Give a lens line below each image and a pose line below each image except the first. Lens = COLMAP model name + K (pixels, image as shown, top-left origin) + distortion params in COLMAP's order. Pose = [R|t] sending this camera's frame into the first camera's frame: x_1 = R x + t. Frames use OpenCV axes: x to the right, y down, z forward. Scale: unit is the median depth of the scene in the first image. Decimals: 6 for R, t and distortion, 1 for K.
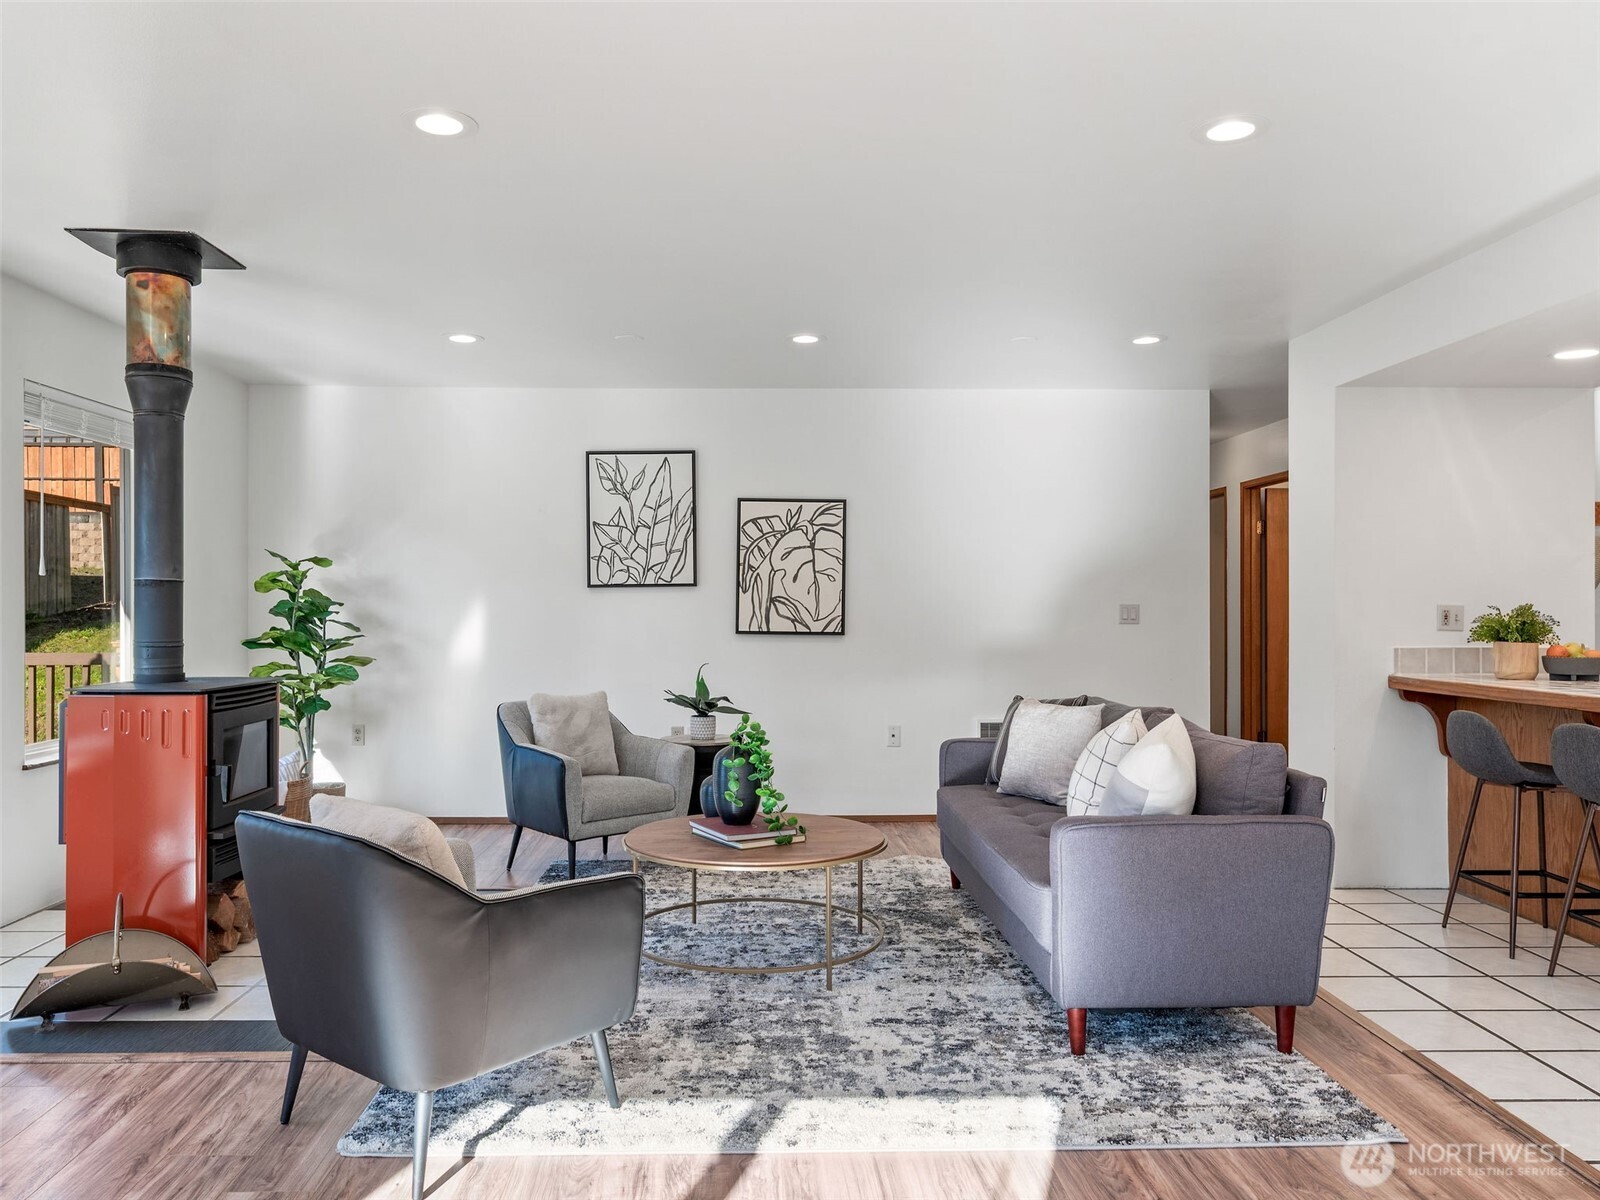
lens RADIAL K [[1161.4, 0, 764.5], [0, 1161.4, 599.4], [0, 0, 1]] dist [0.004392, -0.001721]
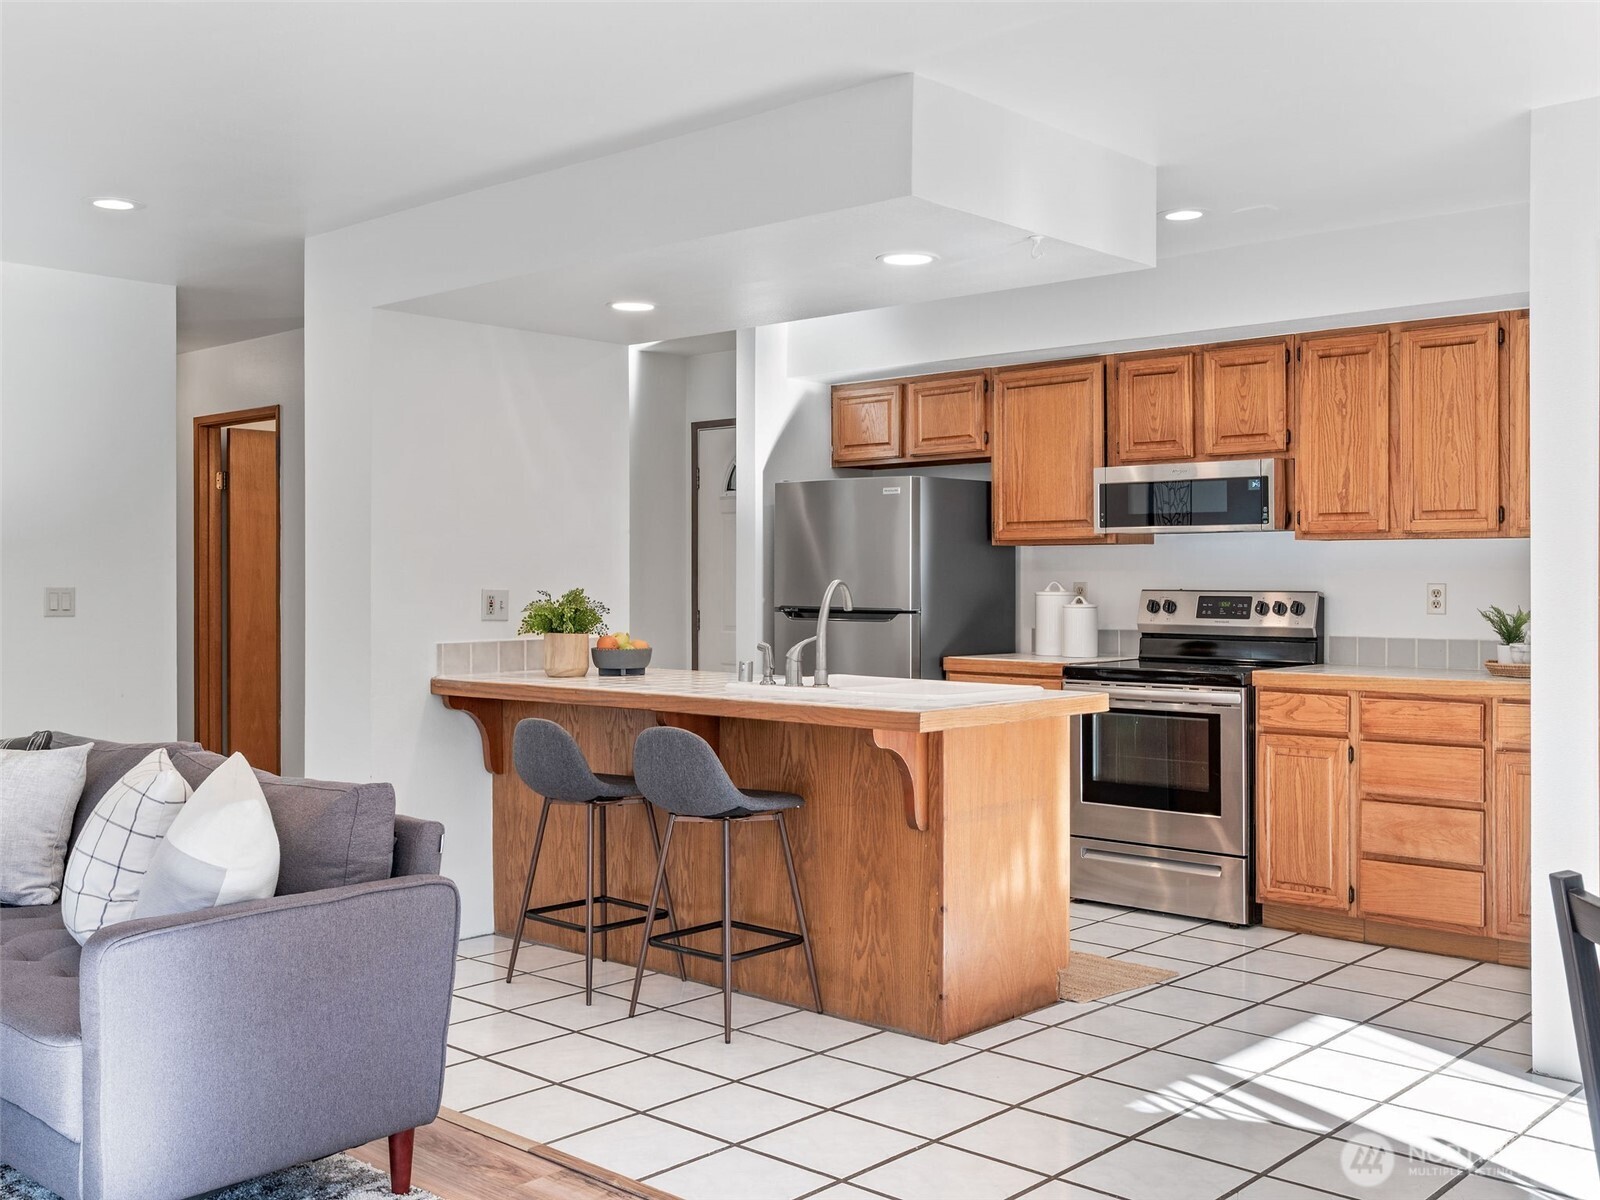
lens RADIAL K [[1579.3, 0, 813.1], [0, 1579.3, 576.0], [0, 0, 1]] dist [-0.003980, 0.000000]
pose [[0.684214, 0.000508, 0.729281, -0.079001], [-0.002958, 0.999993, 0.002079, -0.008378], [-0.729275, -0.003579, 0.684211, 0.075338]]
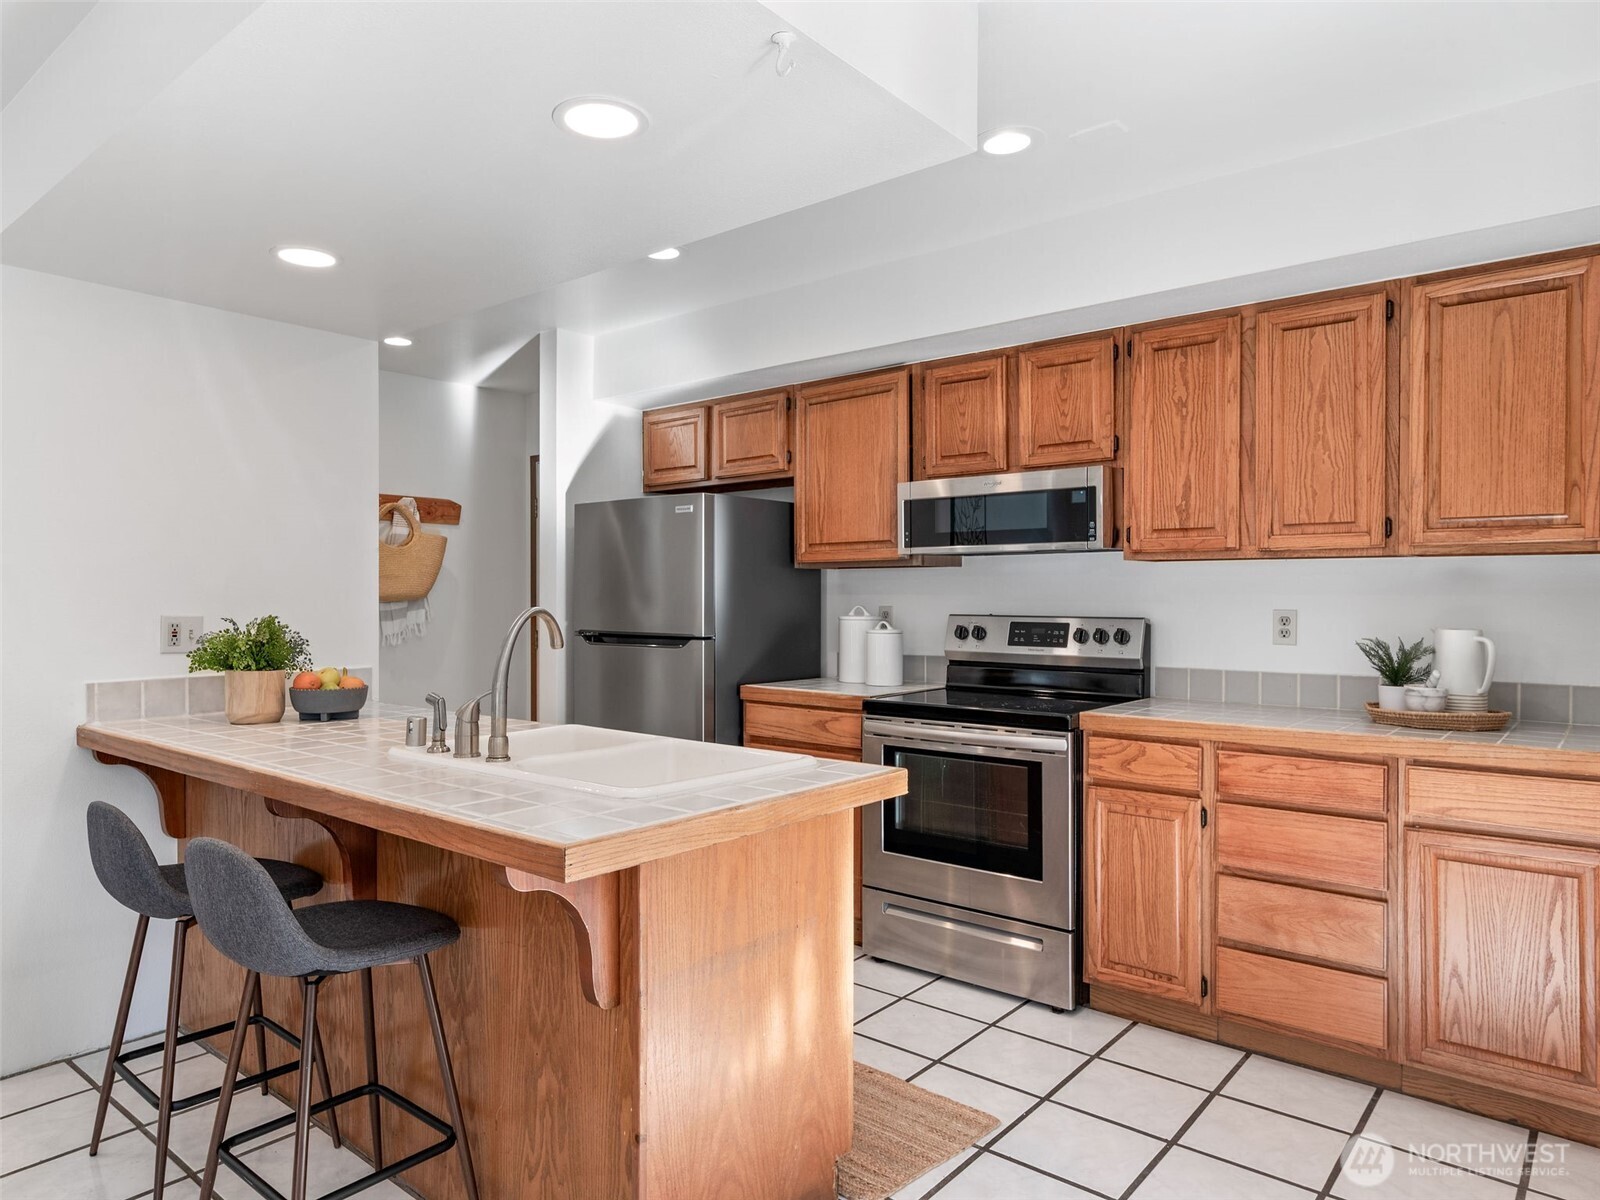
lens RADIAL K [[1015.0, 0, 751.6], [0, 1015.0, 600.7], [0, 0, 1]] dist [0.009055, -0.003718]
pose [[0.670219, -0.000861, 0.742163, 0.400557], [-0.004542, 0.999976, 0.005261, -0.009775], [-0.742149, -0.006897, 0.670199, 0.374426]]
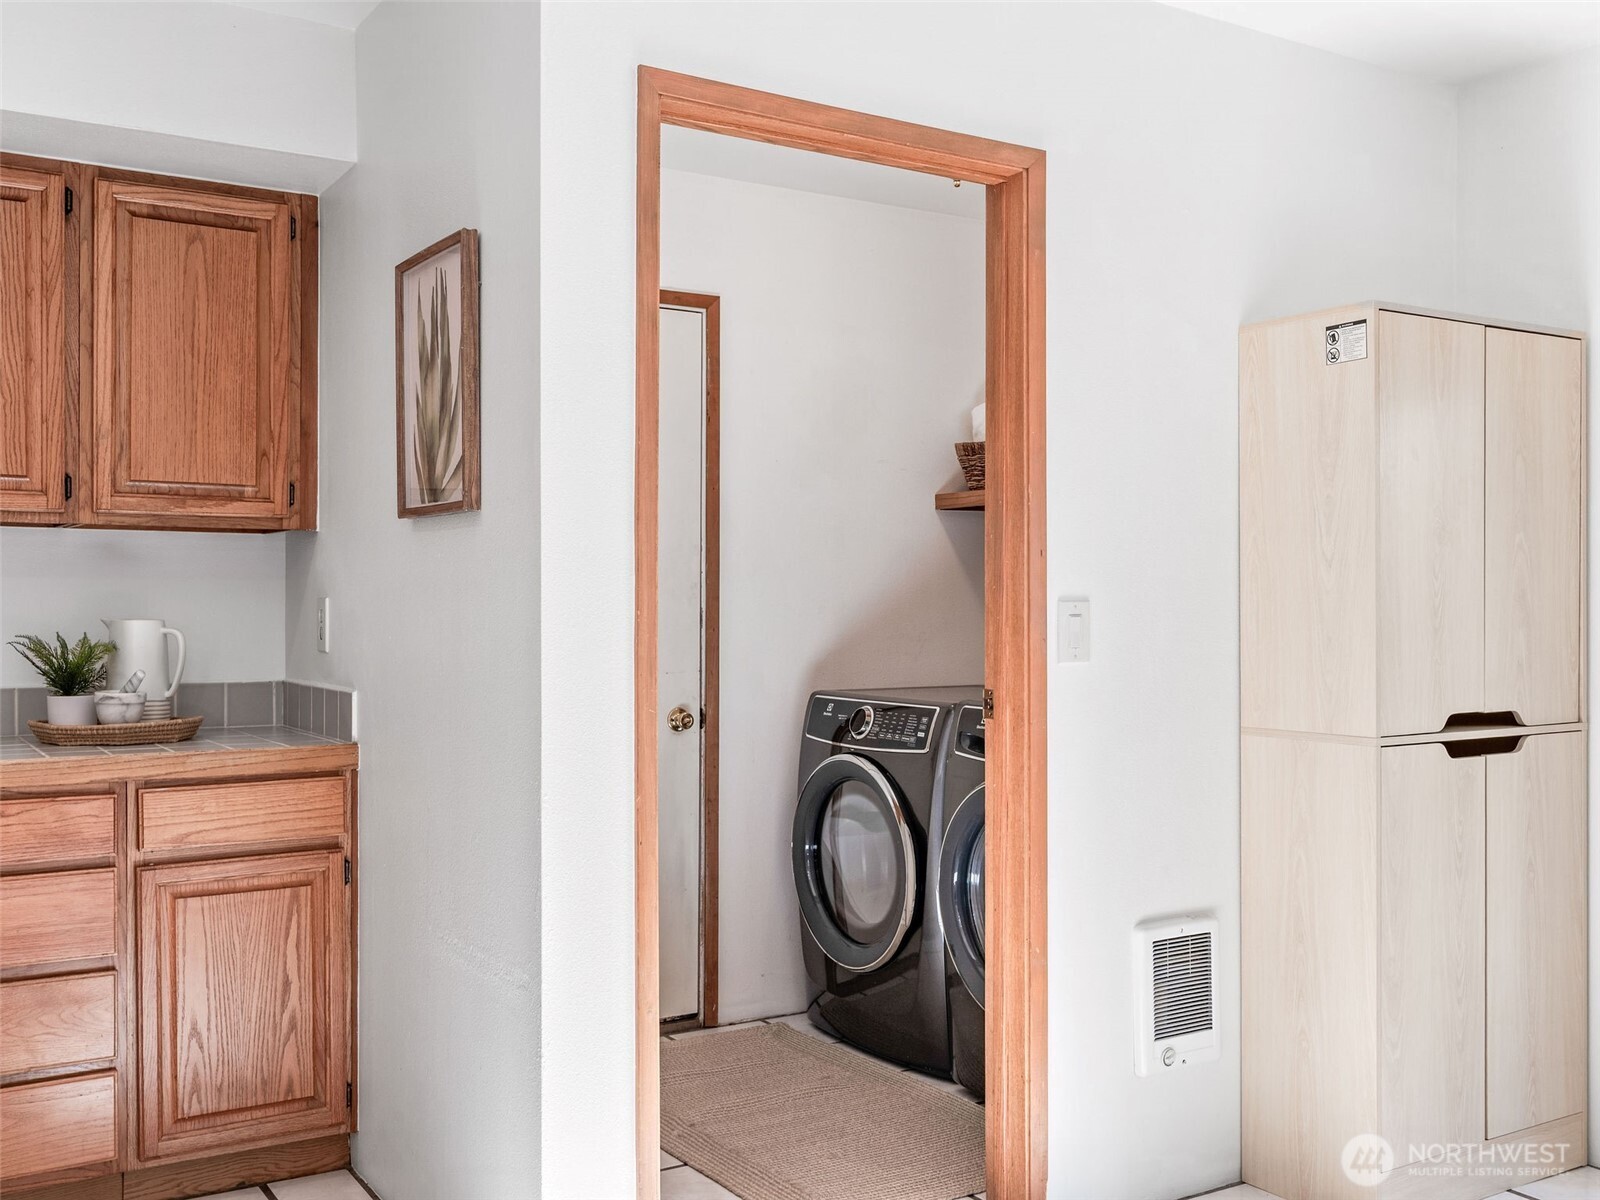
lens RADIAL K [[1579.3, 0, 812.3], [0, 1579.3, 607.2], [0, 0, 1]] dist [-0.003980, 0.000000]
pose [[-0.522139, 0.001145, 0.852860, 0.319970], [-0.001868, 0.999995, -0.002486, 0.003772], [-0.852858, -0.002891, -0.522134, 0.588573]]
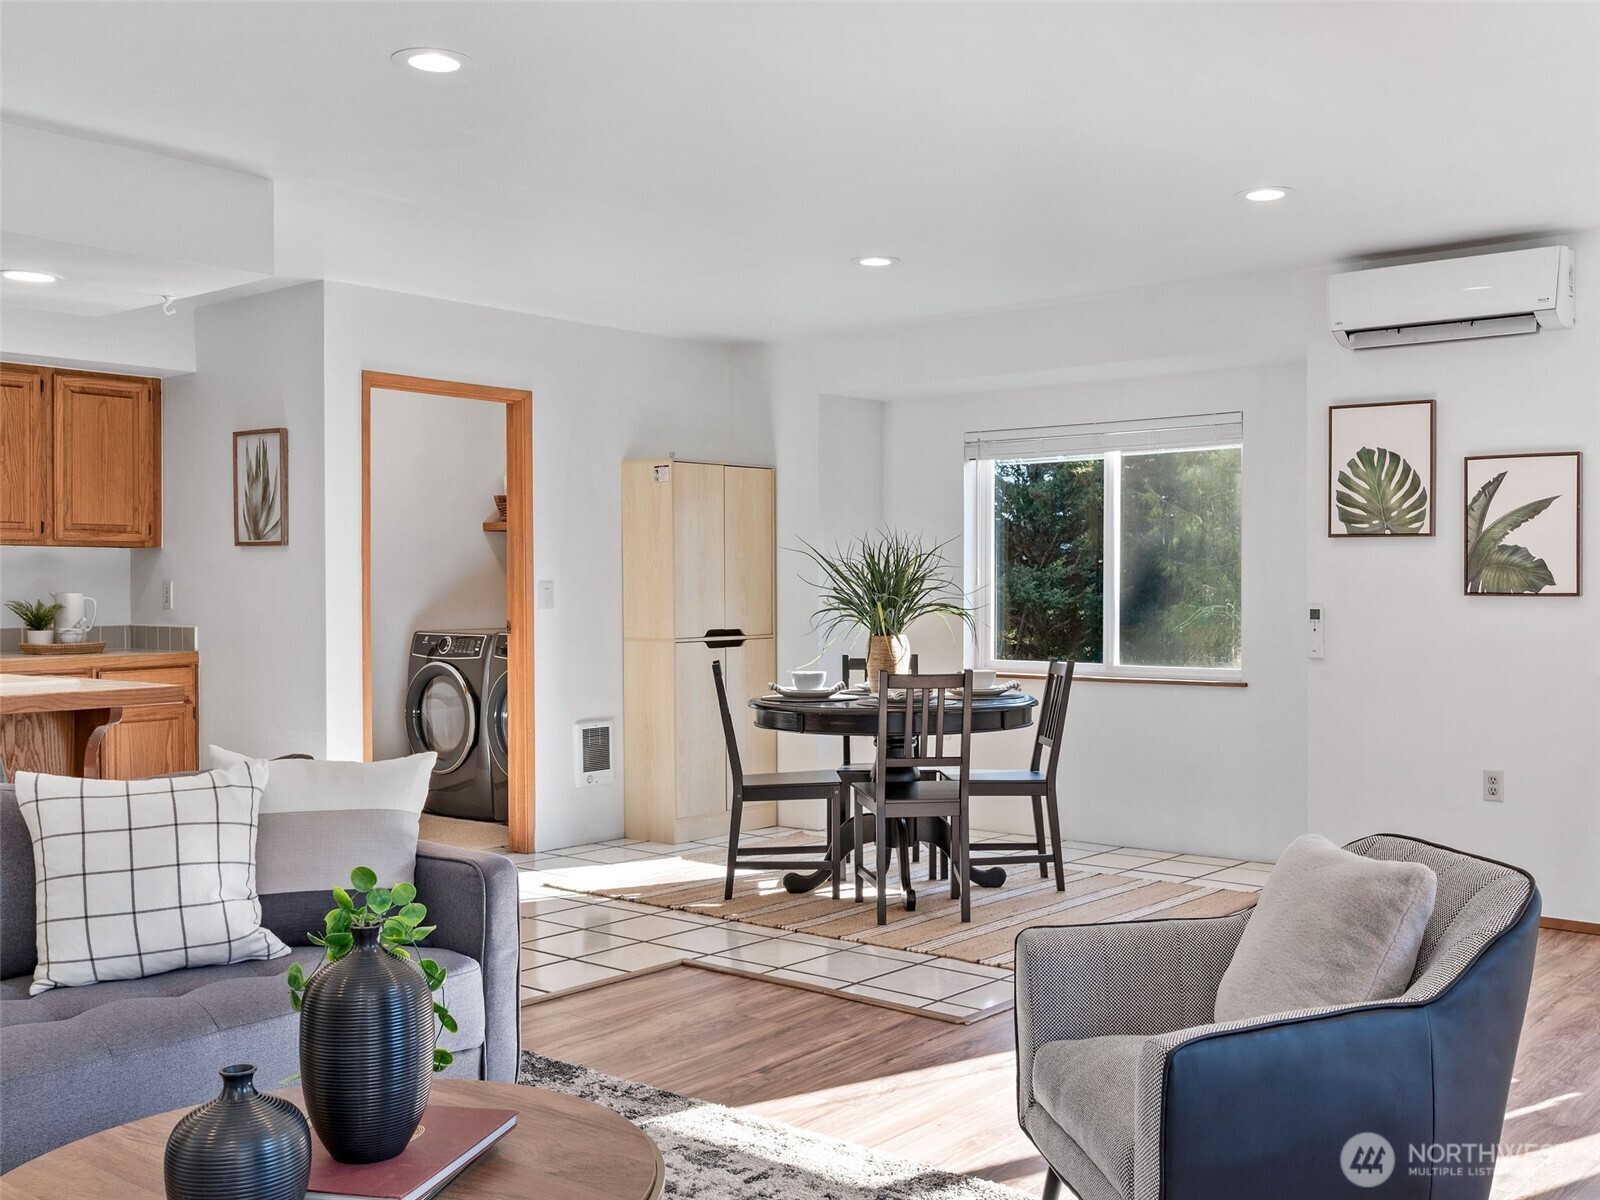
lens RADIAL K [[1579.3, 0, 909.3], [0, 1579.3, 595.8], [0, 0, 1]] dist [-0.003980, 0.000000]
pose [[-0.779721, -0.001388, 0.626125, -0.431353], [0.002006, 0.999987, 0.004715, 0.005781], [-0.626124, 0.004933, -0.779708, 1.141782]]
